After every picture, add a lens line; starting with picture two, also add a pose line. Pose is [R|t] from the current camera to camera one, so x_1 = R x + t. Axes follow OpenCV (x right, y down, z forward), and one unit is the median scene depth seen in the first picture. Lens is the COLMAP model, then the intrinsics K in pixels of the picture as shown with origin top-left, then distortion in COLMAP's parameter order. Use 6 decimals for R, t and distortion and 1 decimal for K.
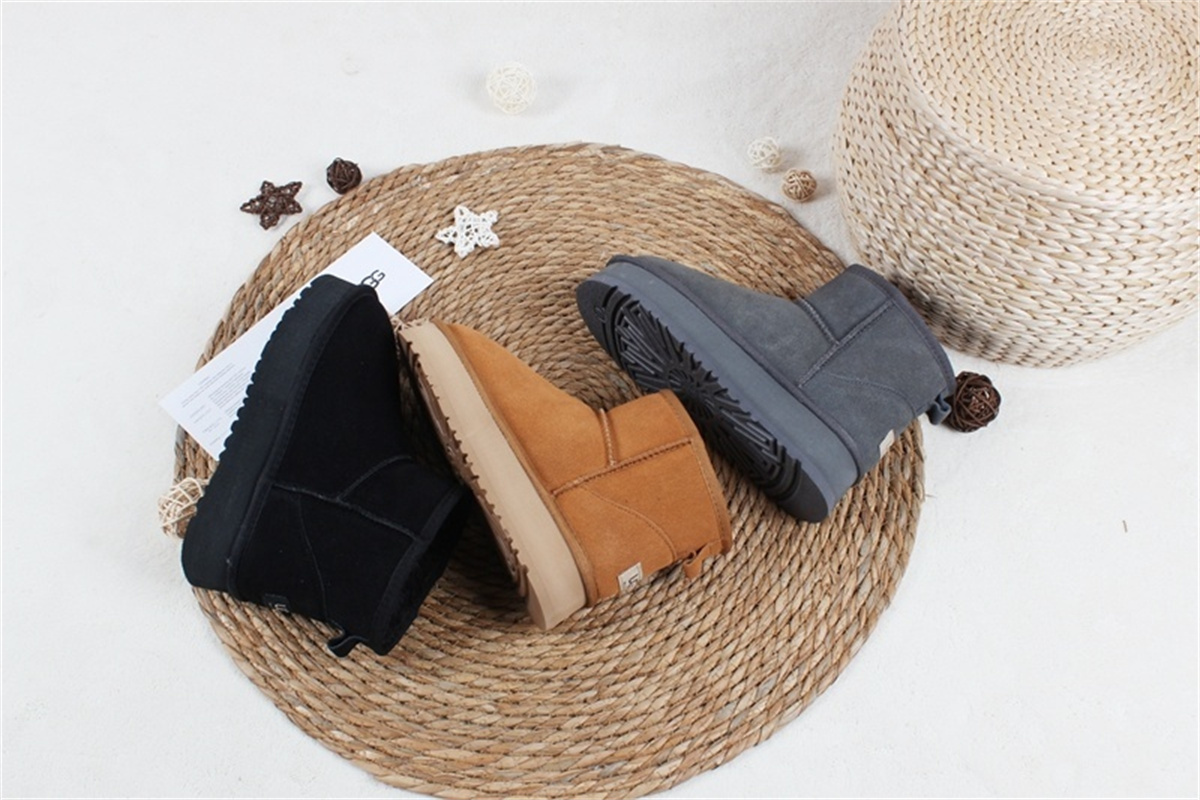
lens RADIAL K [[1188.2, 0, 602.9], [0, 1188.2, 398.2], [0, 0, 1]] dist [-0.170297, 0.263923]
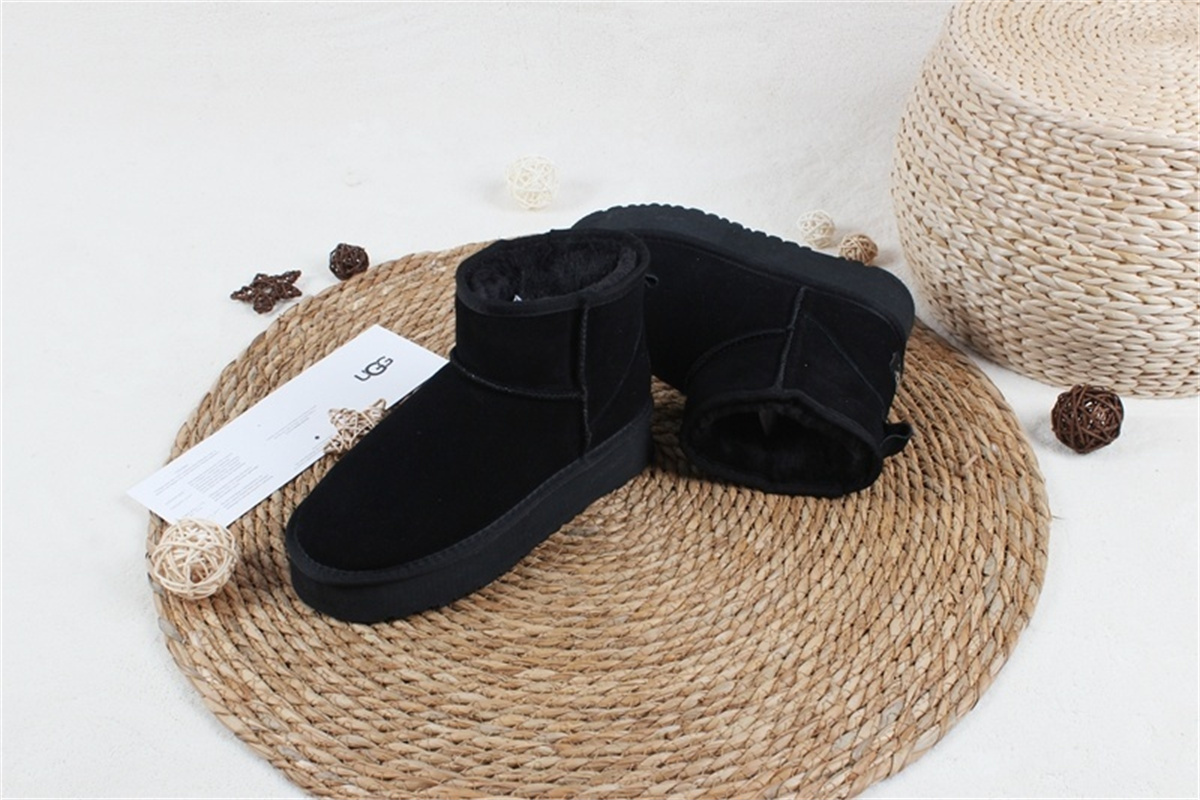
lens RADIAL K [[1434.8, 0, 606.0], [0, 1434.8, 372.9], [0, 0, 1]] dist [-0.122898, 0.200574]
pose [[0.999002, -0.041938, 0.015377, -0.056621], [0.044666, 0.934295, -0.353691, 0.347766], [0.000466, 0.354025, 0.935236, 0.018854]]
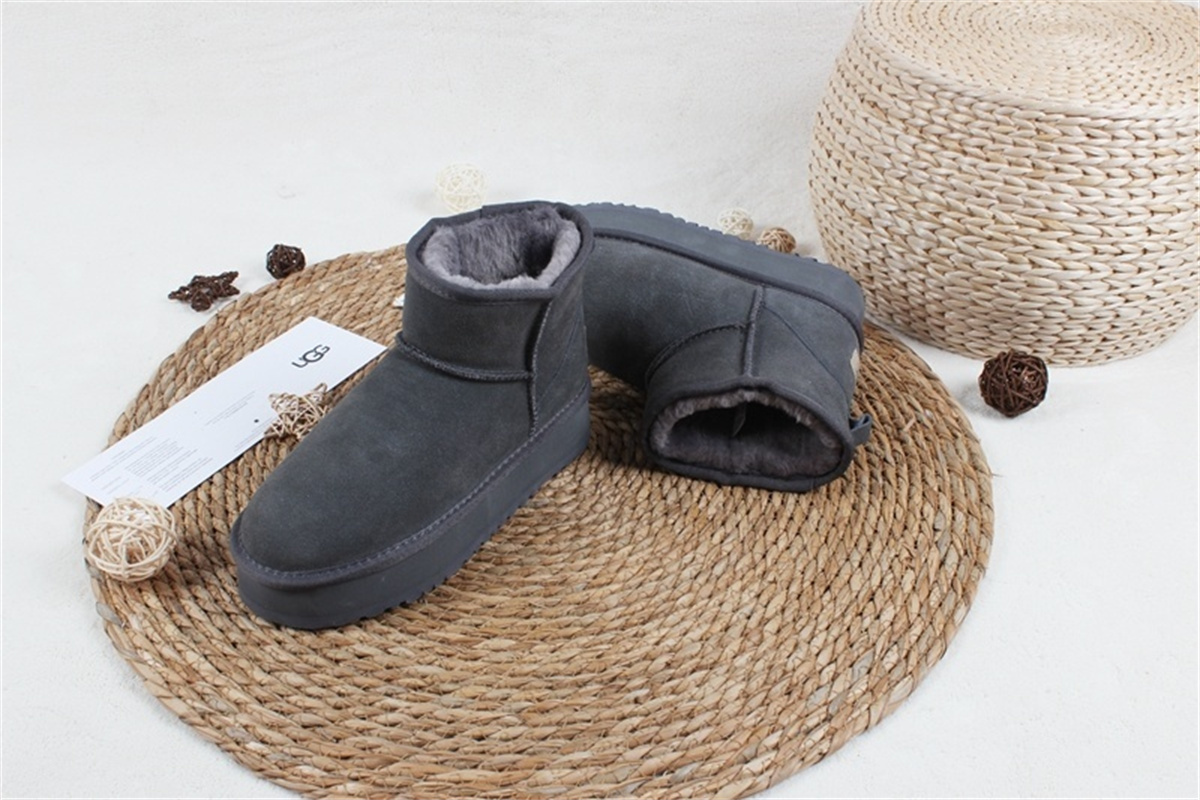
lens RADIAL K [[1237.6, 0, 603.8], [0, 1237.6, 370.0], [0, 0, 1]] dist [-0.147334, 0.172735]
pose [[0.992478, -0.063987, 0.104367, -0.099210], [0.100428, 0.913085, -0.395209, 0.354704], [-0.070008, 0.402718, 0.912643, 0.184390]]
